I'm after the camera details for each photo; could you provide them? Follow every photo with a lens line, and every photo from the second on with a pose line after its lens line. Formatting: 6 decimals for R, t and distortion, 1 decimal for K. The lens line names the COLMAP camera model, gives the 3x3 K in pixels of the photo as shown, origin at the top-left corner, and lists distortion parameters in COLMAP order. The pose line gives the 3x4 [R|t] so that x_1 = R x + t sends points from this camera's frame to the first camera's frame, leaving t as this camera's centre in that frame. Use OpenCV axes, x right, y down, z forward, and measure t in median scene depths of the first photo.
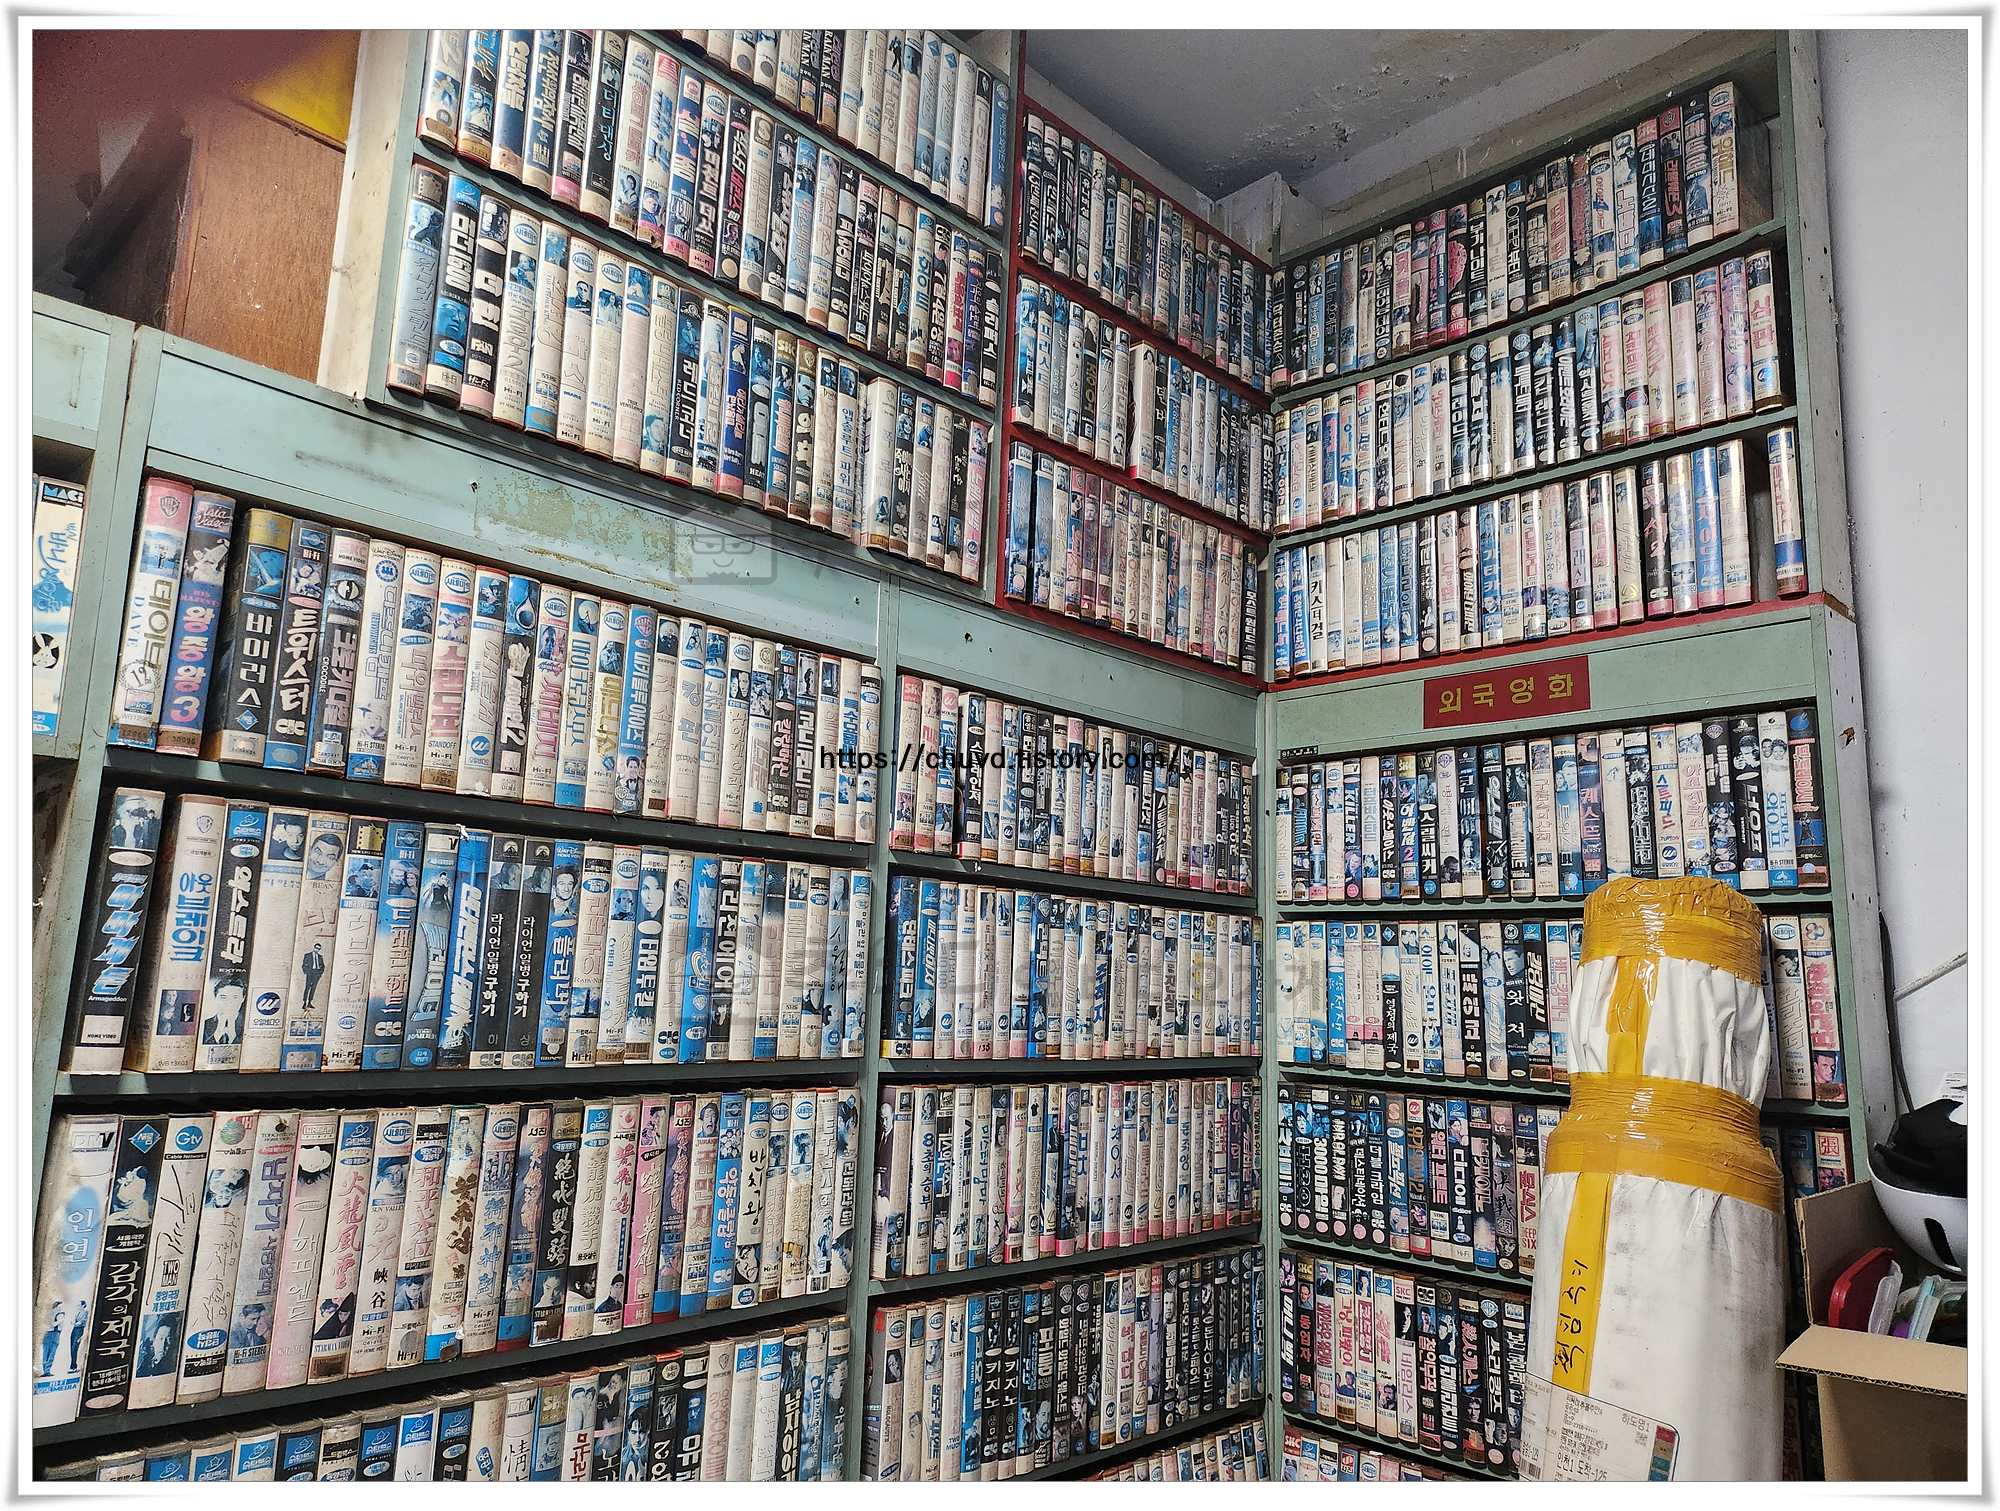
lens RADIAL K [[1341.3, 0, 1022.6], [0, 1341.3, 771.6], [0, 0, 1]] dist [0.073290, -0.076116]
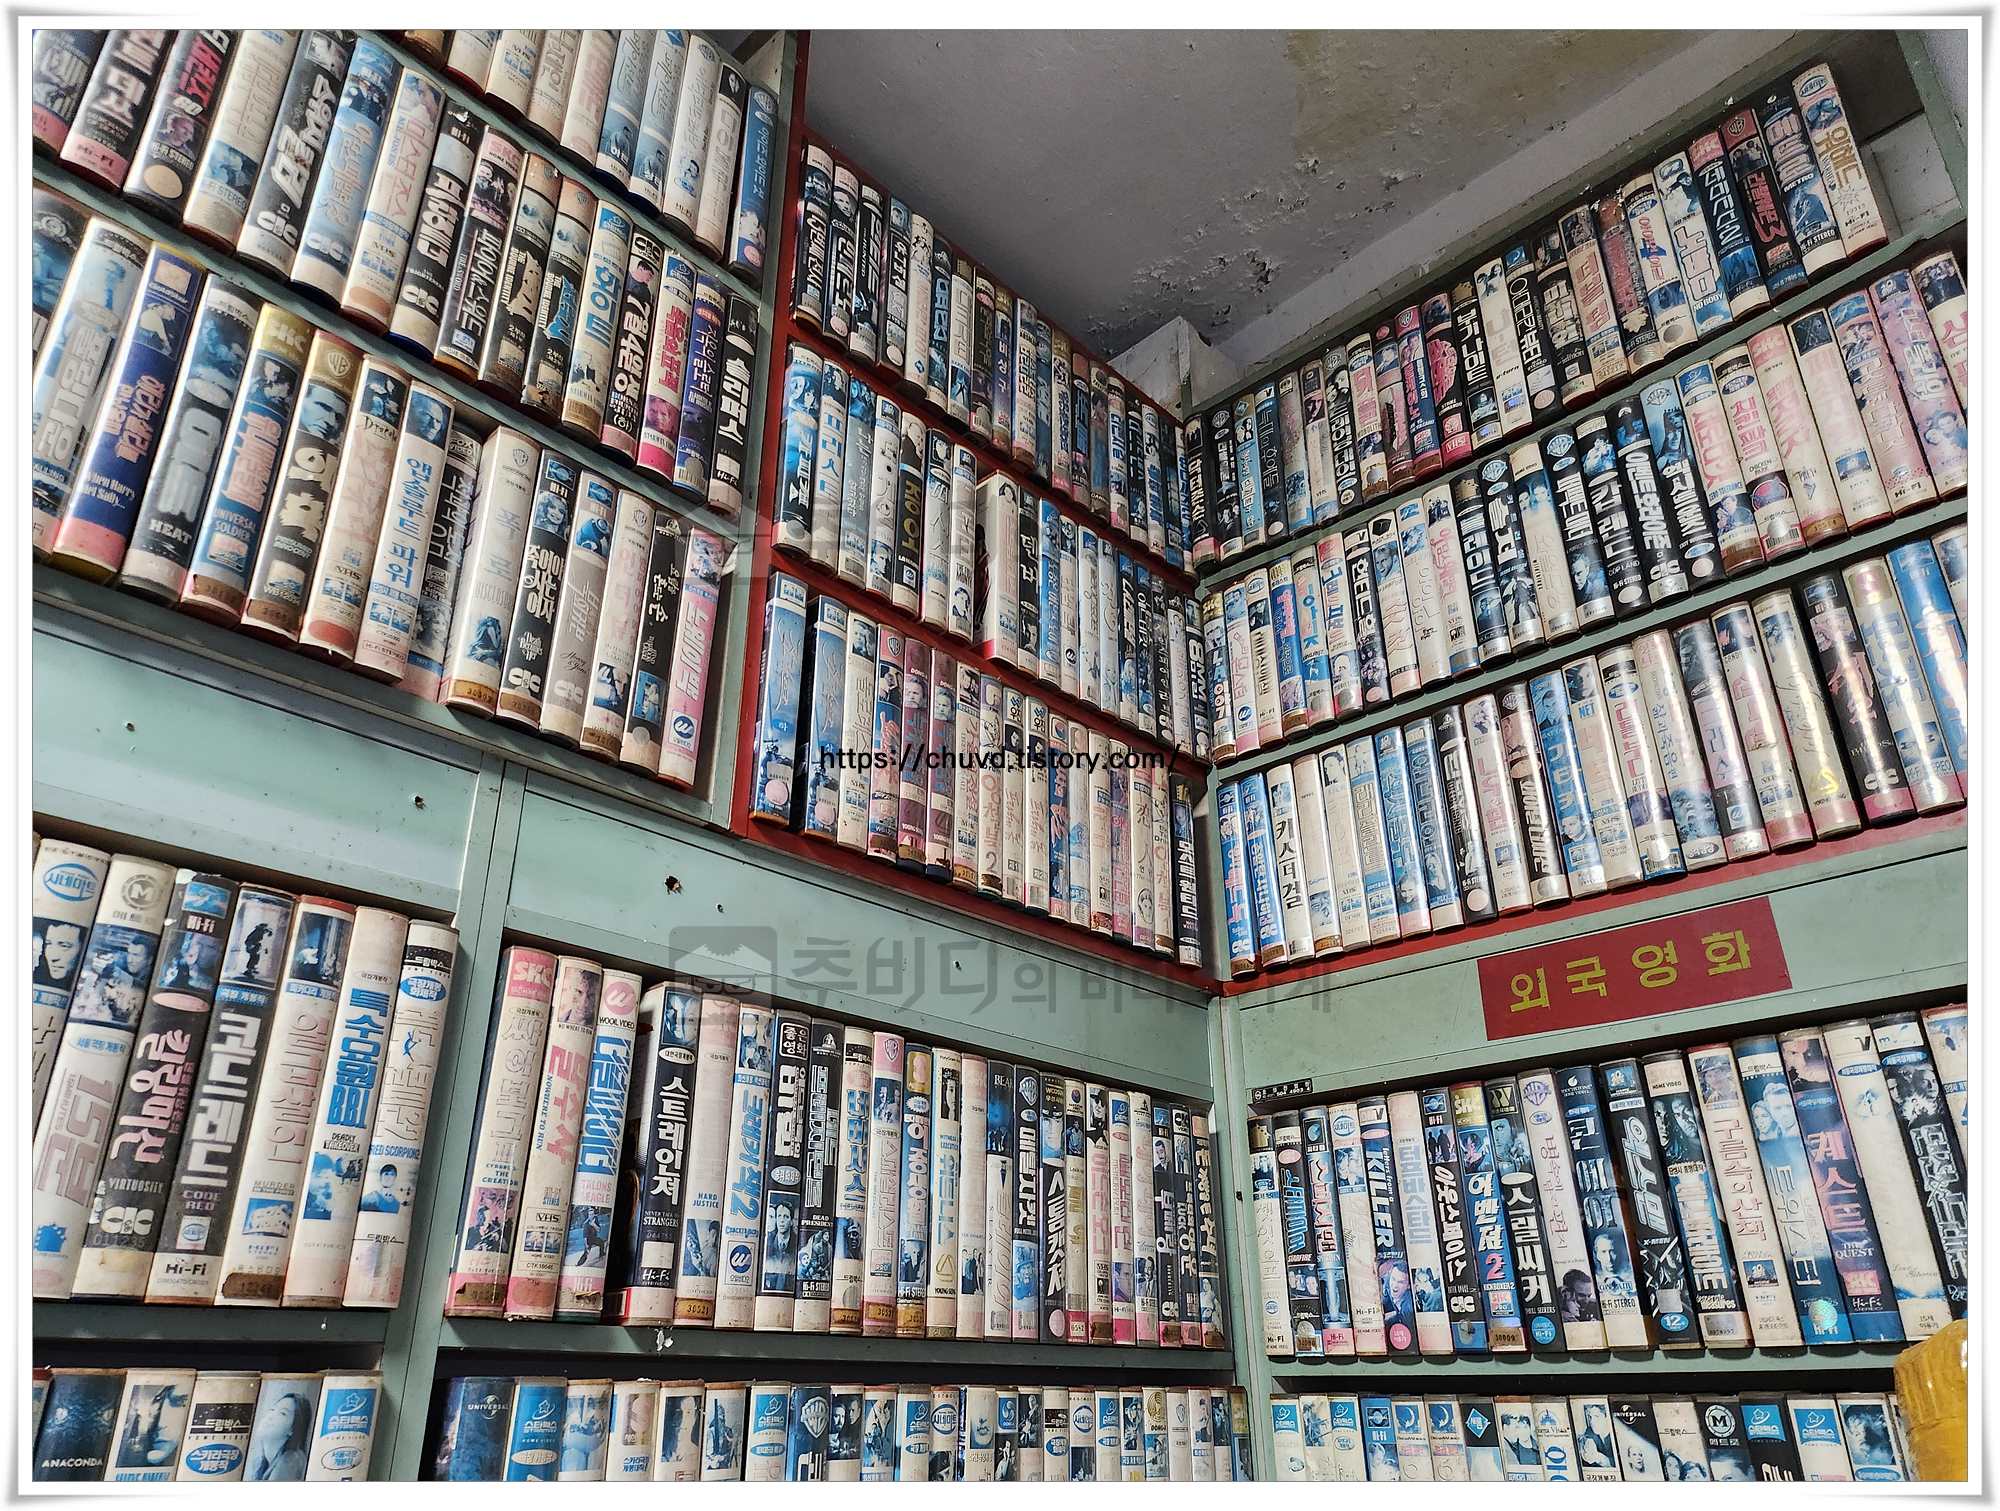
lens RADIAL K [[1342.3, 0, 1009.6], [0, 1342.3, 788.8], [0, 0, 1]] dist [0.068574, -0.071344]
pose [[0.999072, -0.027725, 0.032970, 0.074244], [0.035348, 0.965074, -0.259582, 0.009302], [-0.024621, 0.260507, 0.965158, 0.425849]]
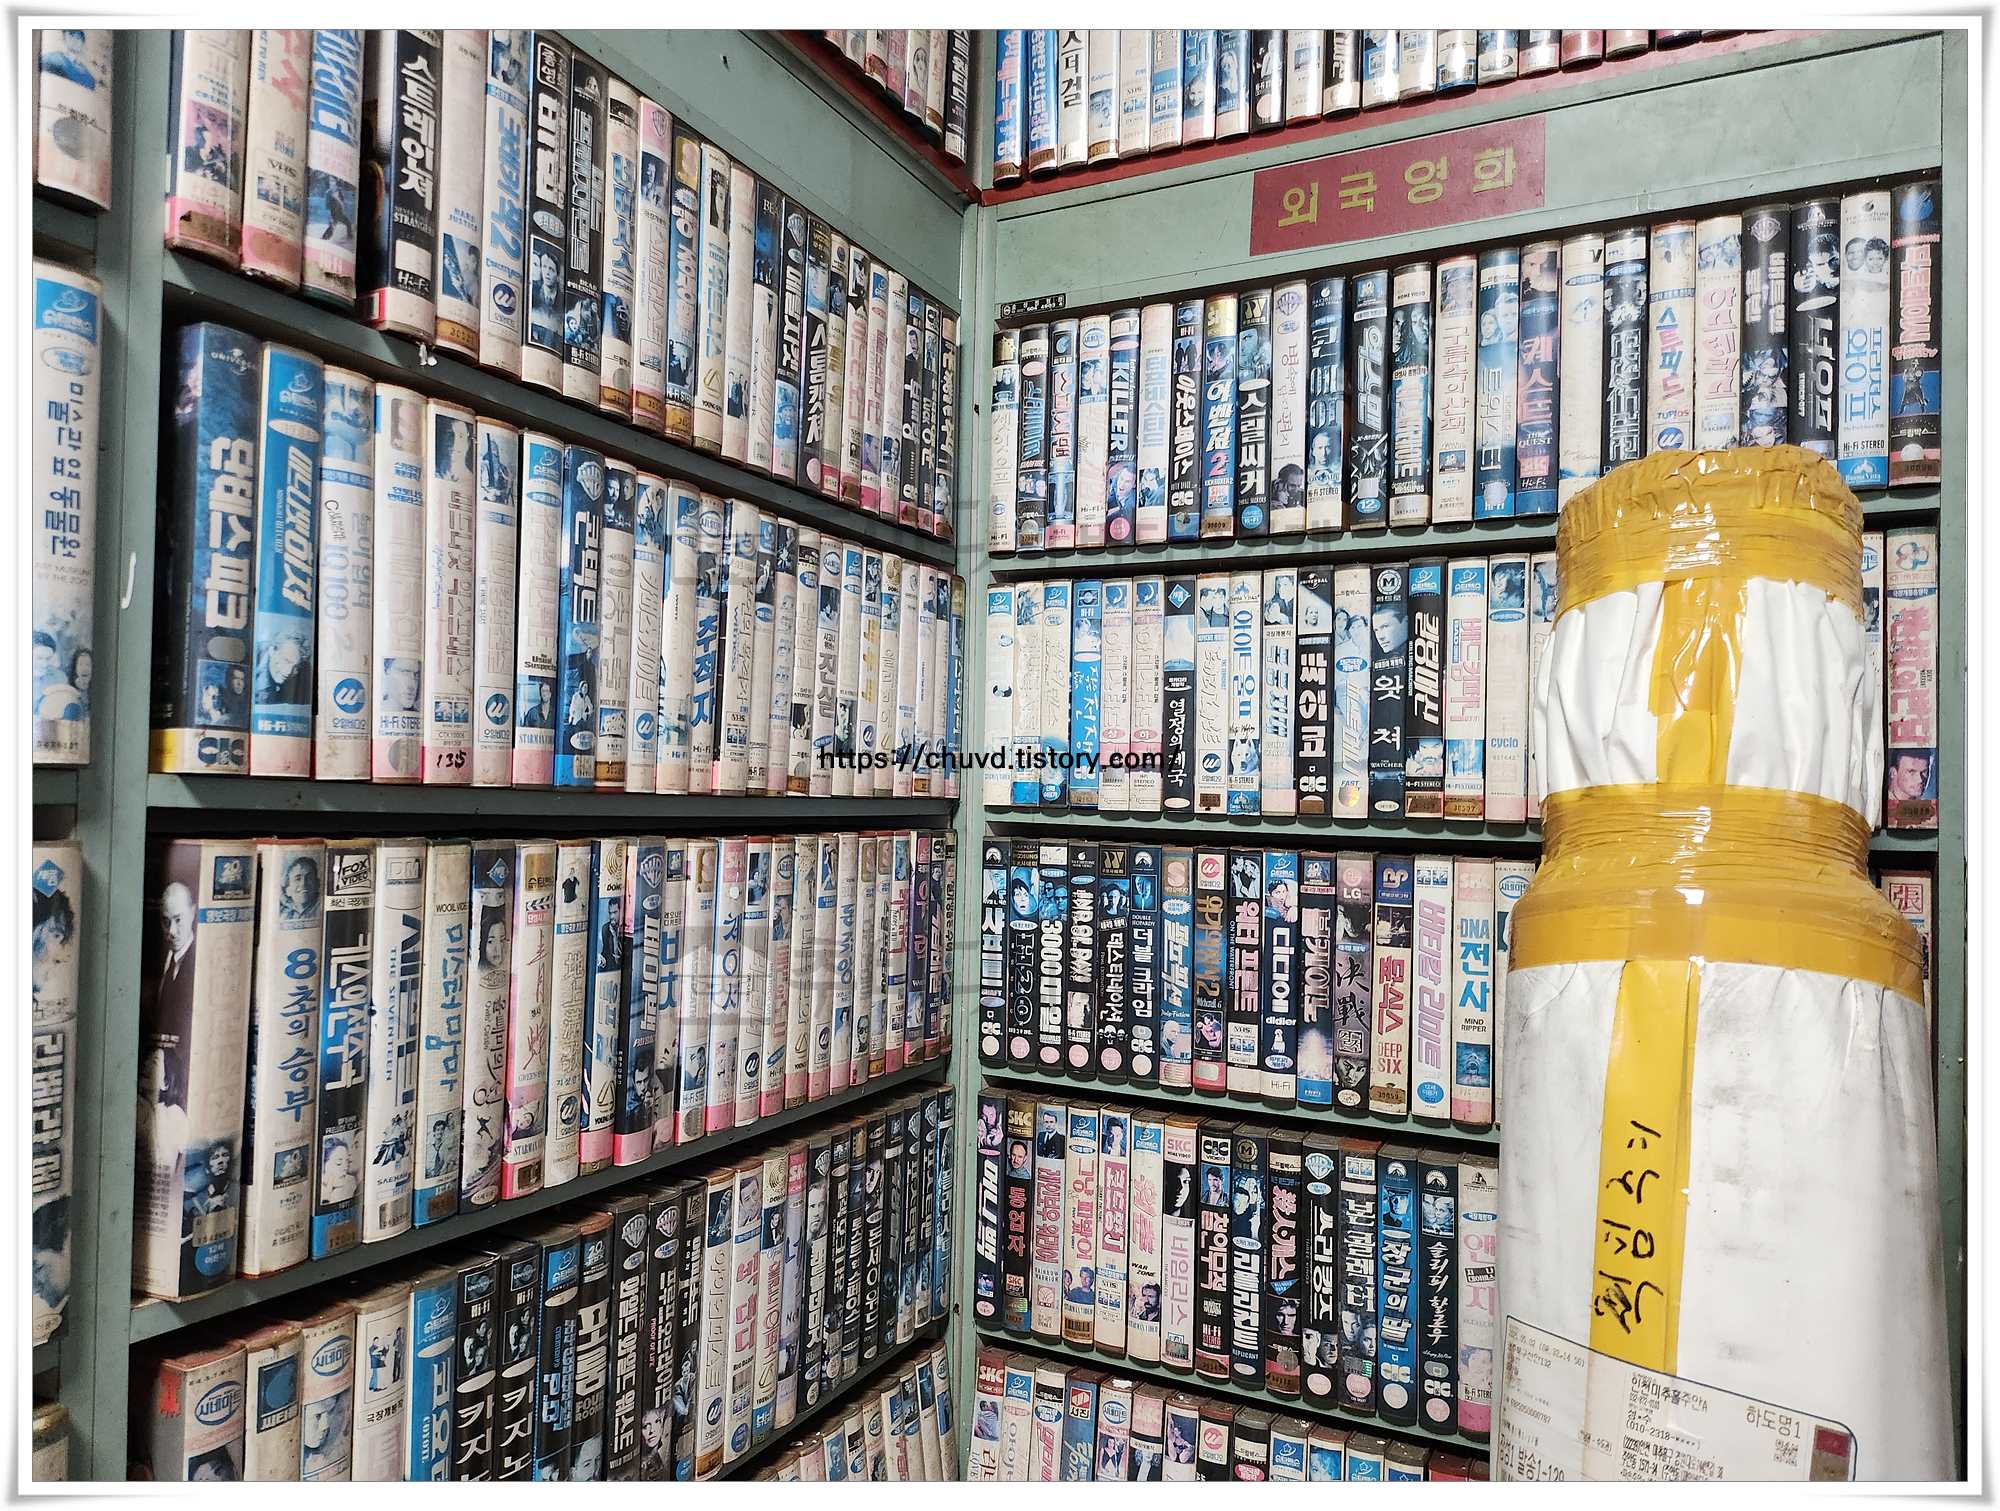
lens RADIAL K [[1341.3, 0, 1022.6], [0, 1341.3, 771.6], [0, 0, 1]] dist [0.073290, -0.076116]
pose [[0.947991, -0.003874, 0.318274, 0.007893], [-0.044215, 0.988629, 0.143731, 0.121086], [-0.315212, -0.150328, 0.937039, 0.458420]]
